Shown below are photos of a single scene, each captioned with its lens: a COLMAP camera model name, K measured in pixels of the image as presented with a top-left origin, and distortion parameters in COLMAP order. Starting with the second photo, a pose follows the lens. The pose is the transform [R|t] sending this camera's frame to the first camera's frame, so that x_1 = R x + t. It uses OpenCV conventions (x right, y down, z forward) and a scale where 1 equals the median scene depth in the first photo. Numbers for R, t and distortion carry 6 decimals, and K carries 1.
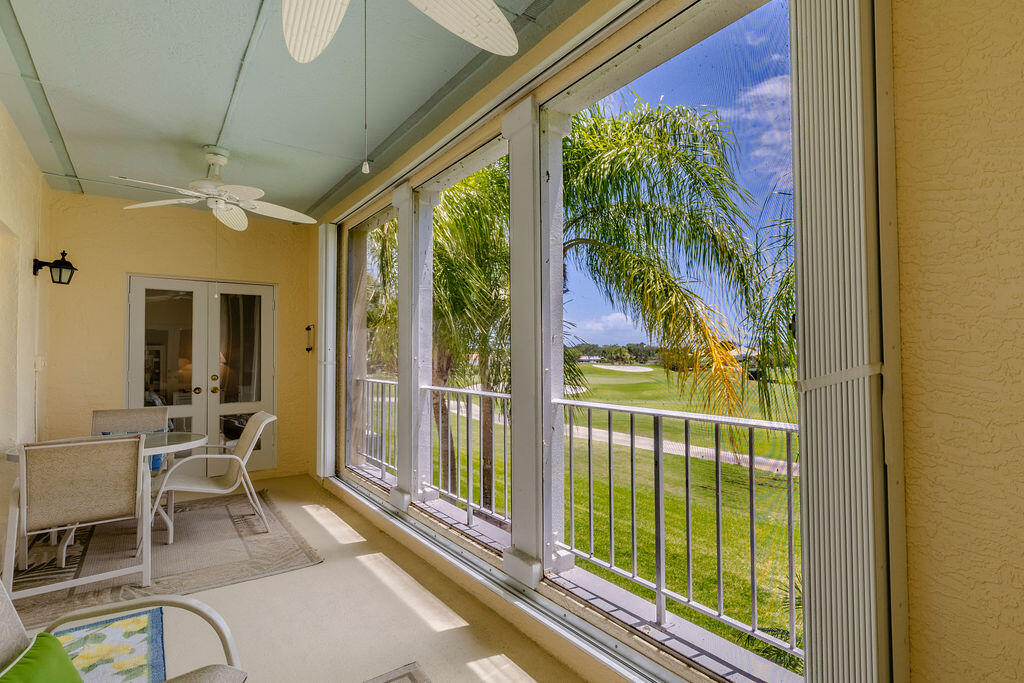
lens RADIAL K [[513.4, 0, 512.1], [0, 513.4, 343.0], [0, 0, 1]] dist [-0.001121, 0.001215]
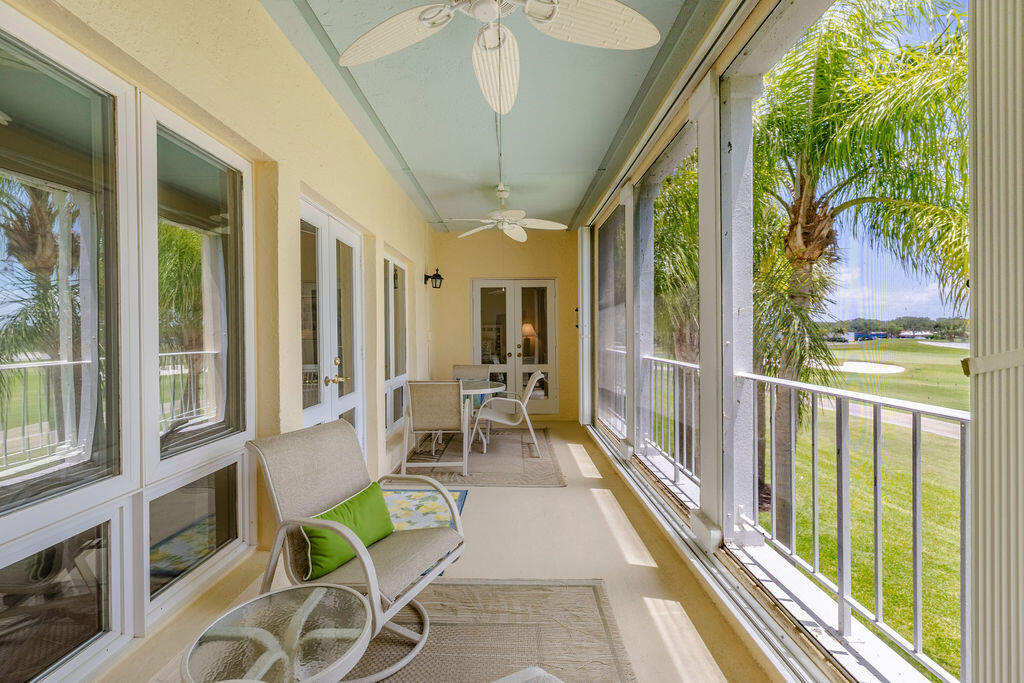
lens RADIAL K [[426.9, 0, 511.8], [0, 426.9, 337.7], [0, 0, 1]] dist [0.001442, 0.000273]
pose [[0.782286, 0.006259, -0.622888, 0.193068], [0.017280, 0.999347, 0.031743, 0.006364], [0.622680, -0.035596, 0.781666, 0.063701]]
